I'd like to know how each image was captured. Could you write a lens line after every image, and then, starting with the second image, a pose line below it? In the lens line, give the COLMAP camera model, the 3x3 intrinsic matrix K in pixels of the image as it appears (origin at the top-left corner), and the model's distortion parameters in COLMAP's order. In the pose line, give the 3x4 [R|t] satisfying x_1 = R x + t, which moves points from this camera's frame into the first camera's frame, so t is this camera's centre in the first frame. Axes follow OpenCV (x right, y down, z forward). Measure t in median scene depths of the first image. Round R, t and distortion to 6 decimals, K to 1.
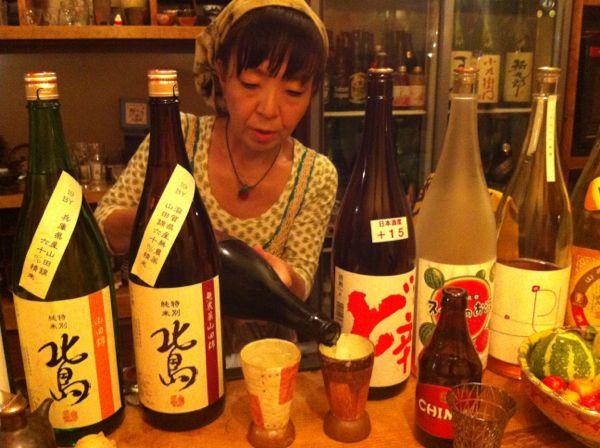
lens RADIAL K [[556.5, 0, 300.0], [0, 556.5, 224.0], [0, 0, 1]] dist [0.076994, -0.257109]
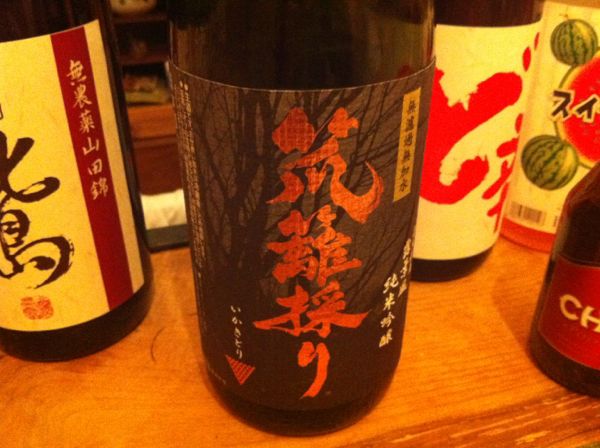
lens RADIAL K [[556.5, 0, 300.0], [0, 556.5, 224.0], [0, 0, 1]] dist [0.076994, -0.257109]
pose [[0.998463, -0.021902, 0.050920, -0.023406], [0.006098, 0.956450, 0.291832, 0.111616], [-0.055094, -0.291073, 0.955113, 0.541938]]
